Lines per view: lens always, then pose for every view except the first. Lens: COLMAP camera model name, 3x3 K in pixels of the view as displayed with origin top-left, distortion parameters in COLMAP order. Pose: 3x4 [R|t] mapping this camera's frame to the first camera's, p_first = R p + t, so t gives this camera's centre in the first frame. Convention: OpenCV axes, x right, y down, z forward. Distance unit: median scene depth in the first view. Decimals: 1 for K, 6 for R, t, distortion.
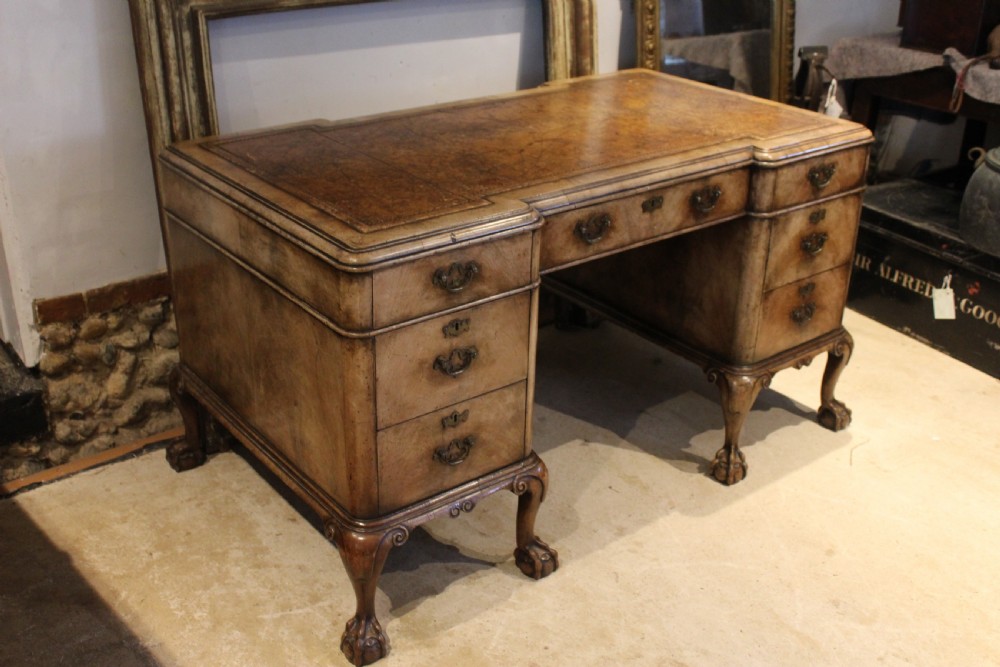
lens RADIAL K [[1082.5, 0, 495.8], [0, 1082.5, 323.6], [0, 0, 1]] dist [-0.122887, 0.169075]
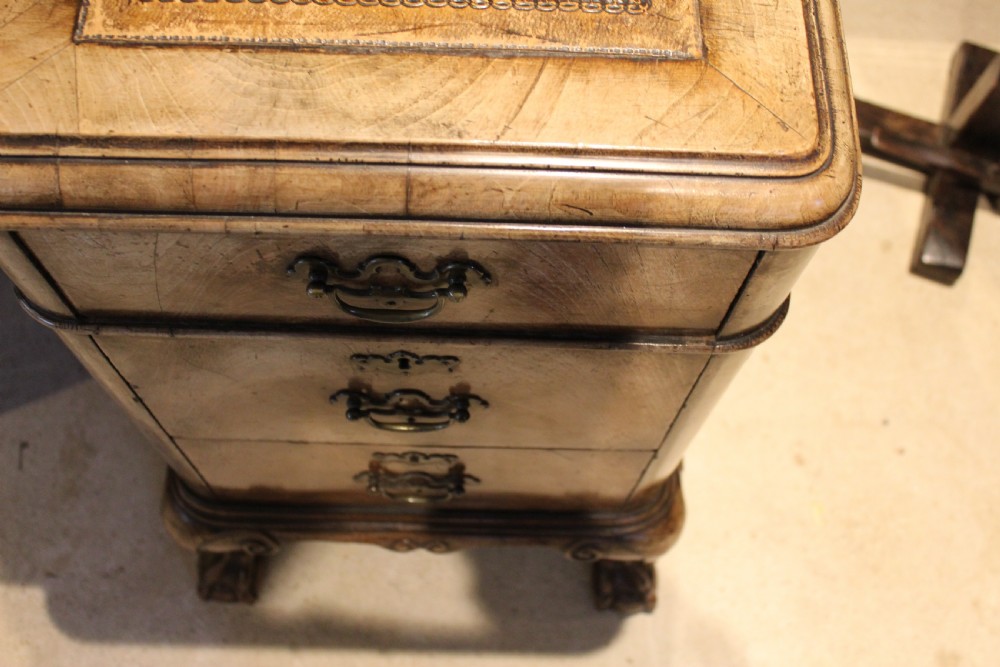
lens RADIAL K [[1071.3, 0, 500.0], [0, 1071.3, 333.5], [0, 0, 1]] dist [-0.124279, 0.162596]
pose [[0.776824, 0.579091, -0.247383, 0.394170], [-0.279152, 0.668817, 0.689026, -0.293517], [0.564463, -0.466194, 0.681208, 0.896276]]
